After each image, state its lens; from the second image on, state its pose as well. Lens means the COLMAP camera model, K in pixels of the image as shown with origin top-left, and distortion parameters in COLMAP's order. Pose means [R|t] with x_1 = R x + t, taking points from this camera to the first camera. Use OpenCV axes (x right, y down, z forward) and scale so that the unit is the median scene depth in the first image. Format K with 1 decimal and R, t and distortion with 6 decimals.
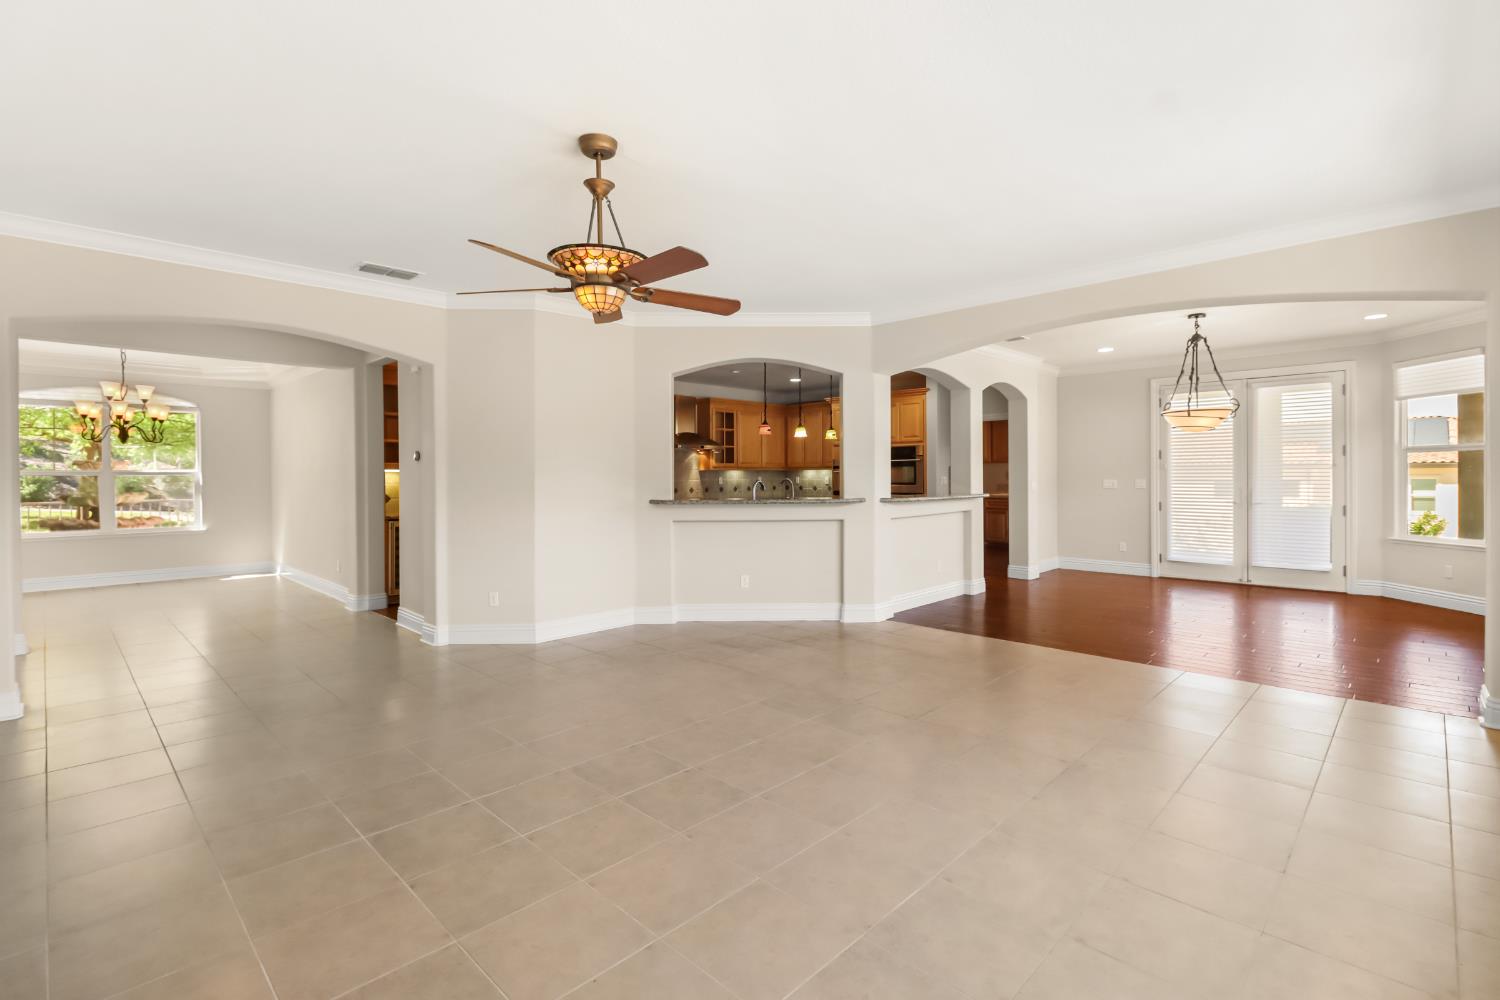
lens RADIAL K [[691.3, 0, 745.6], [0, 691.3, 477.2], [0, 0, 1]] dist [0.001500, -0.000030]
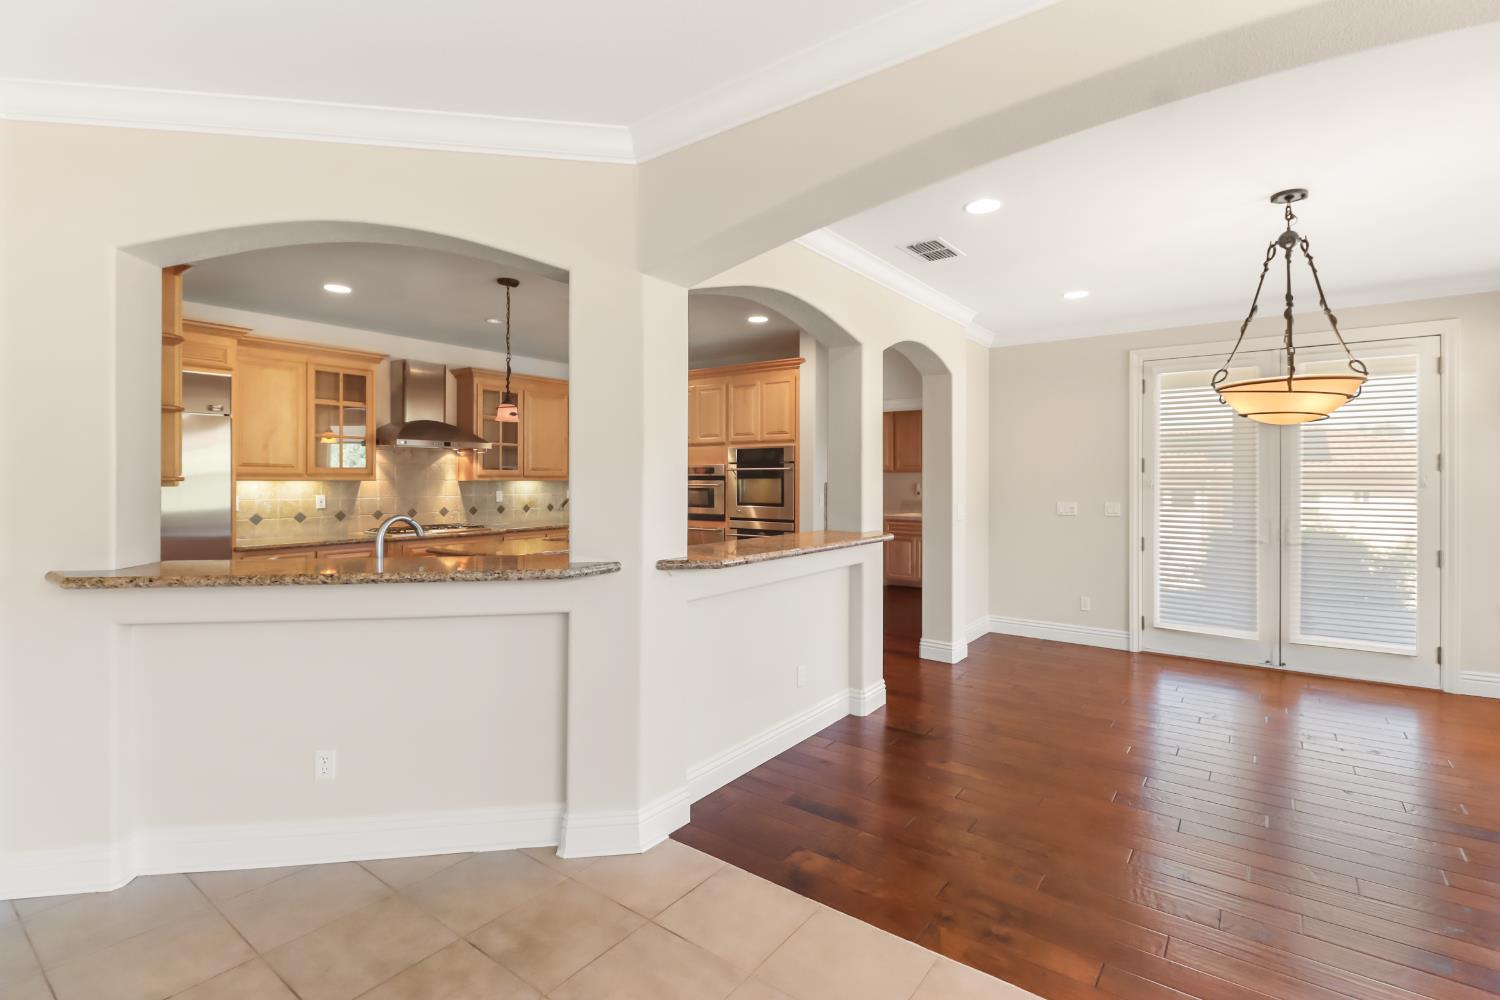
lens RADIAL K [[691.3, 0, 745.6], [0, 691.3, 477.2], [0, 0, 1]] dist [0.001500, -0.000030]
pose [[0.991067, 0.008776, 0.133077, 0.138657], [-0.008222, 0.999955, -0.004711, -0.015164], [-0.133113, 0.003575, 0.991094, 0.401988]]
